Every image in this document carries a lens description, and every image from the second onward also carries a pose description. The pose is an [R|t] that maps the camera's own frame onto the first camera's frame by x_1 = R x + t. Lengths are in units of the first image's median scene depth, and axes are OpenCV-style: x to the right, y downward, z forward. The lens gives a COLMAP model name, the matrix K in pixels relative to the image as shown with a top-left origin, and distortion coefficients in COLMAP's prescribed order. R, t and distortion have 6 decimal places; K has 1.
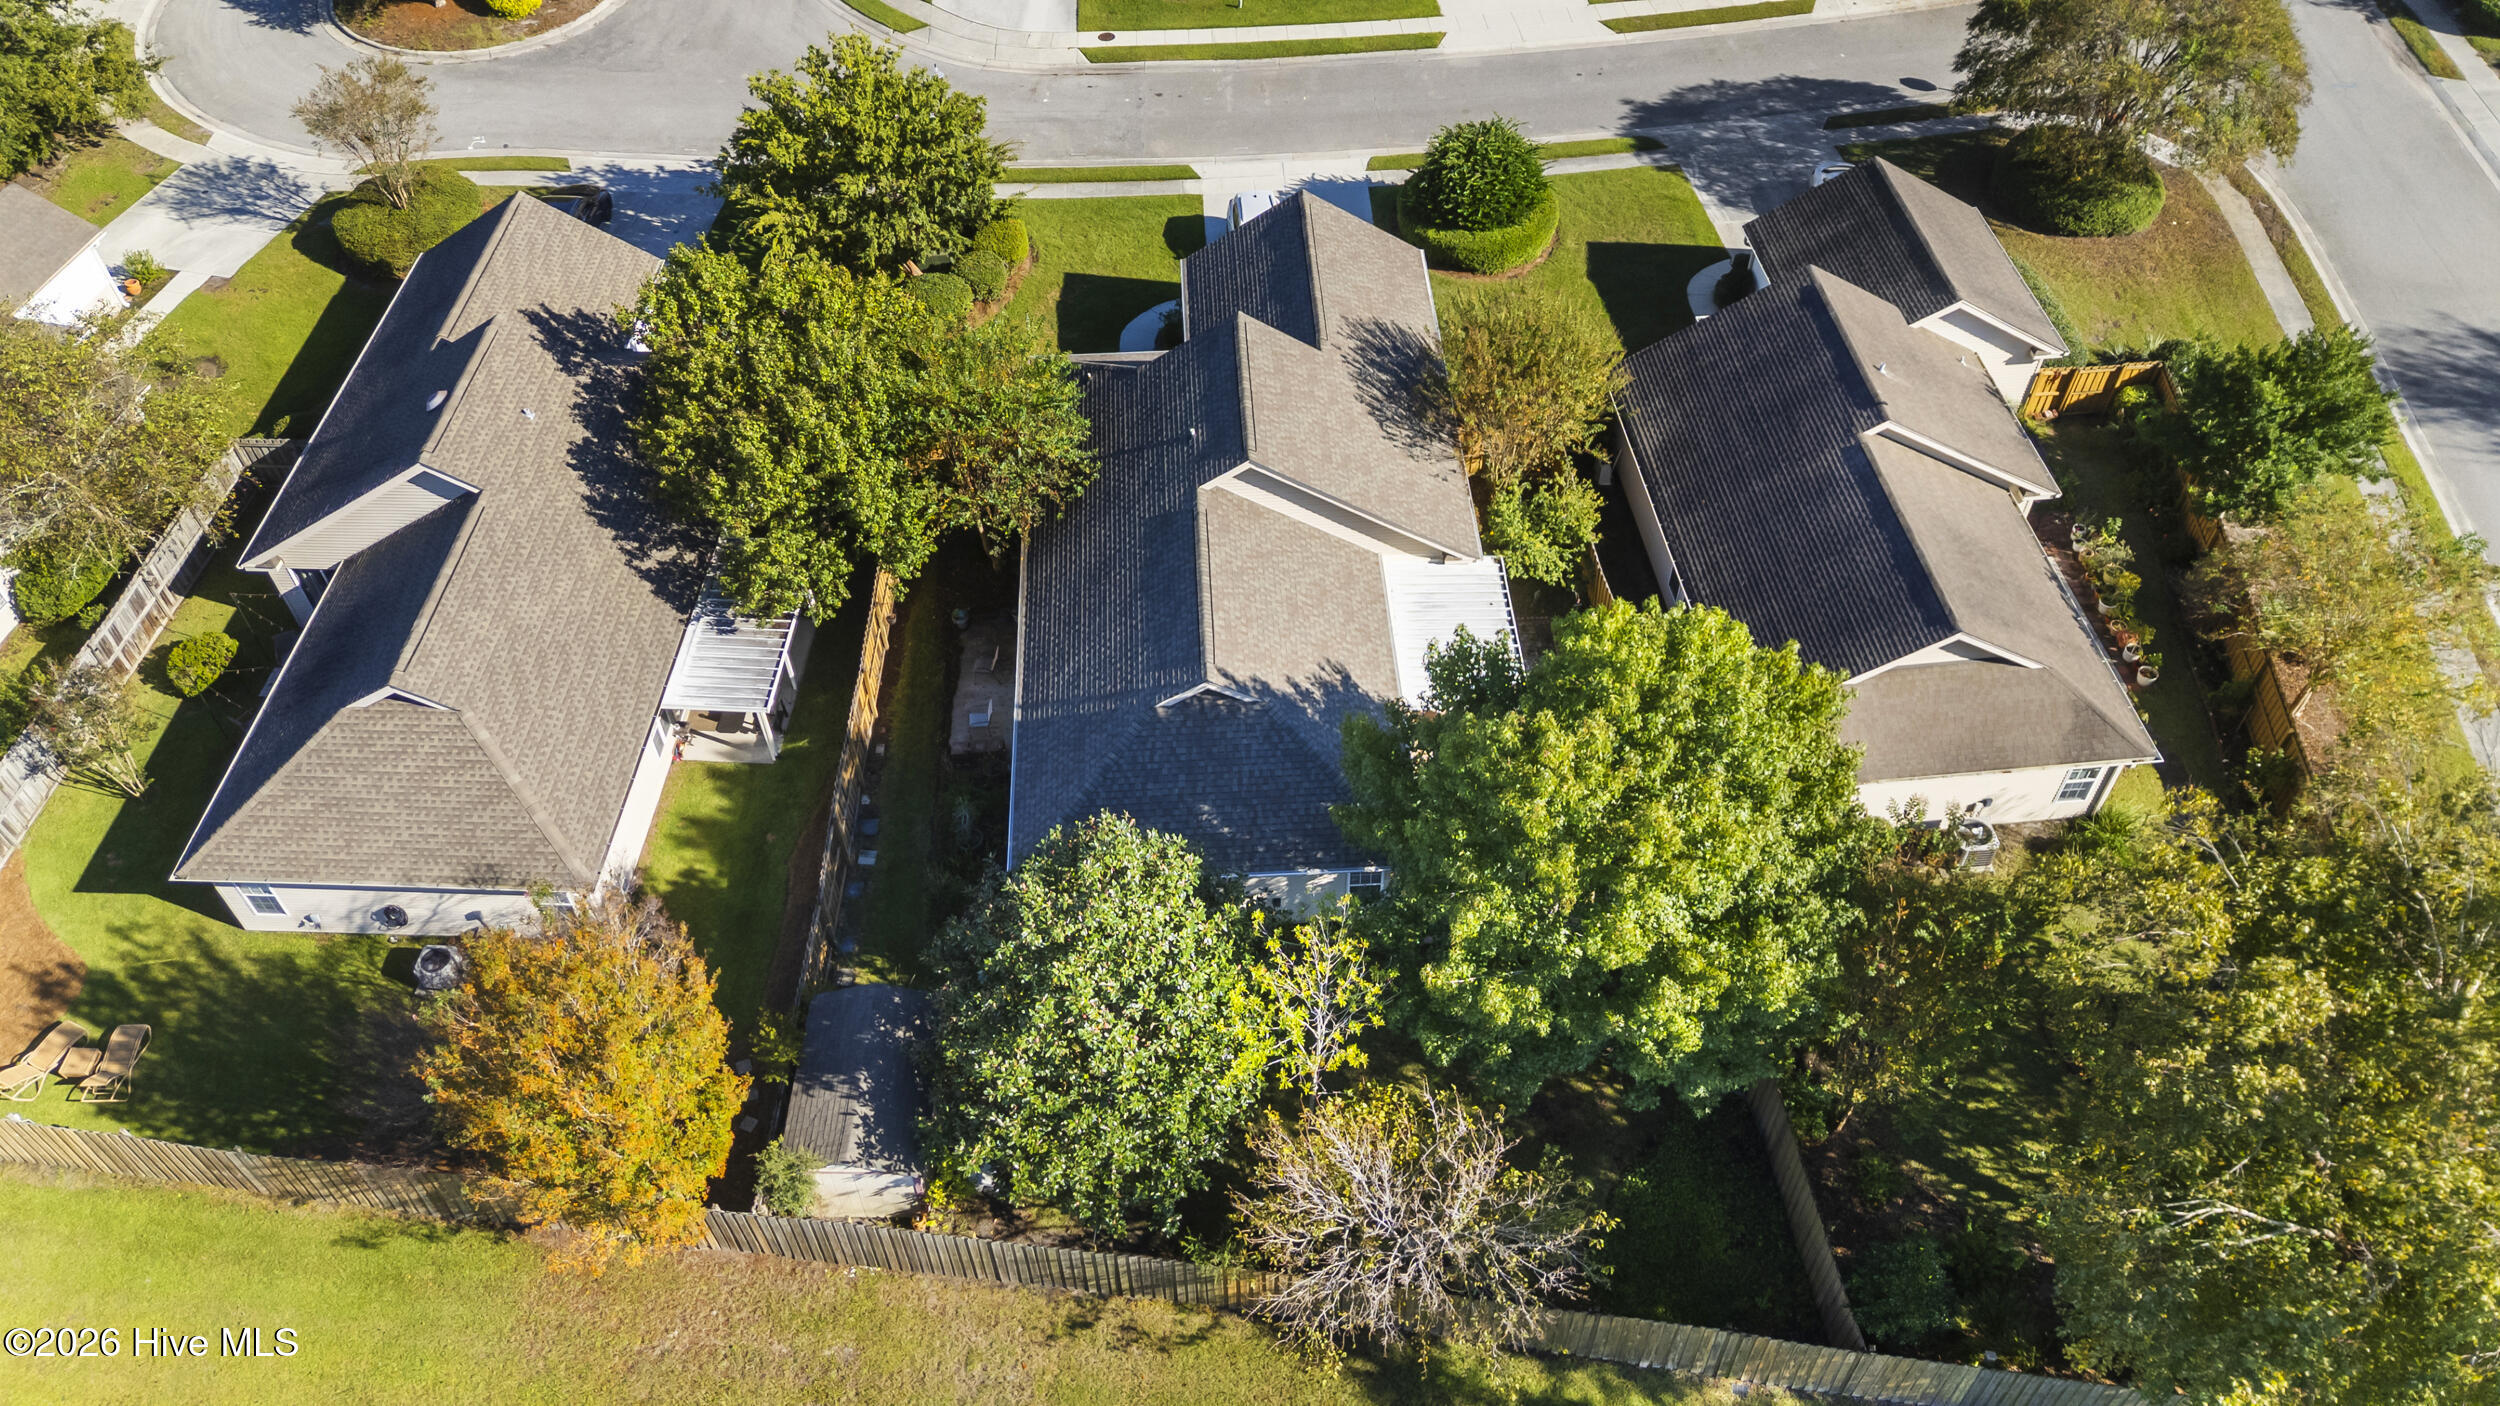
lens RADIAL K [[1854.8, 0, 1240.5], [0, 1854.8, 697.9], [0, 0, 1]] dist [0.030769, 0.000503]
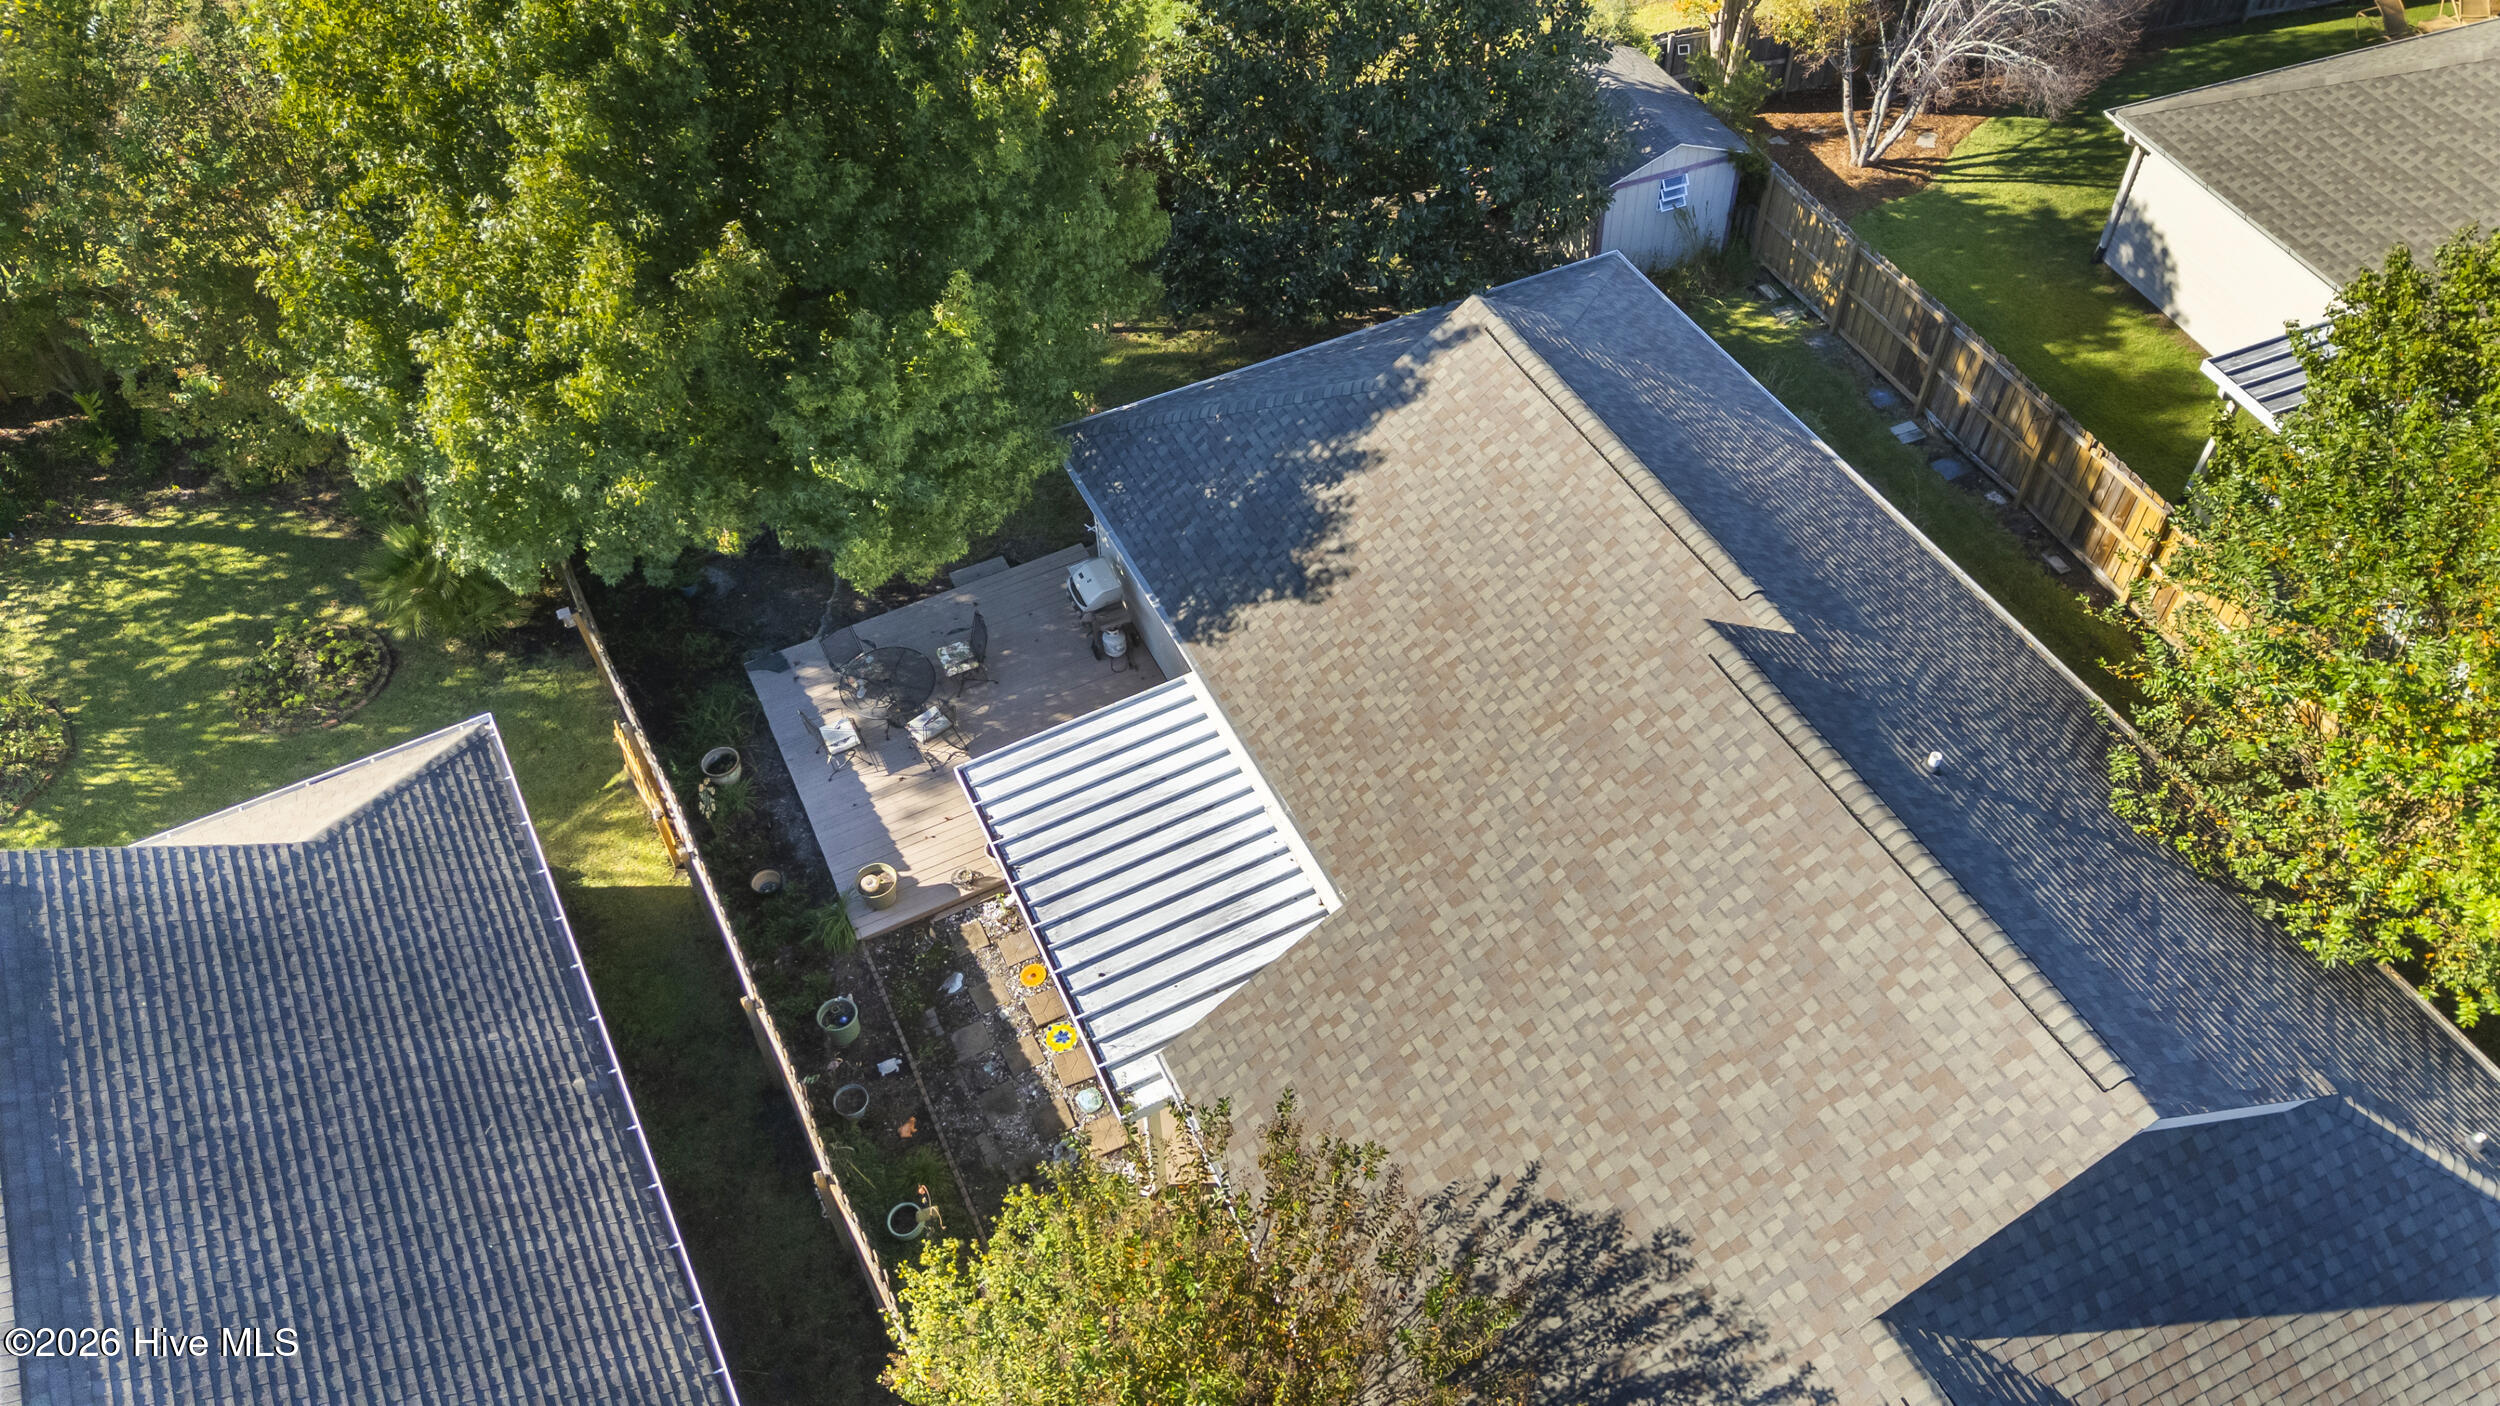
lens RADIAL K [[1854.8, 0, 1240.5], [0, 1854.8, 697.9], [0, 0, 1]] dist [0.030769, 0.000503]
pose [[-0.926372, 0.299587, -0.228216, 0.188675], [-0.258039, -0.063517, 0.964044, -0.477915], [0.274319, 0.951952, 0.136146, 0.916950]]
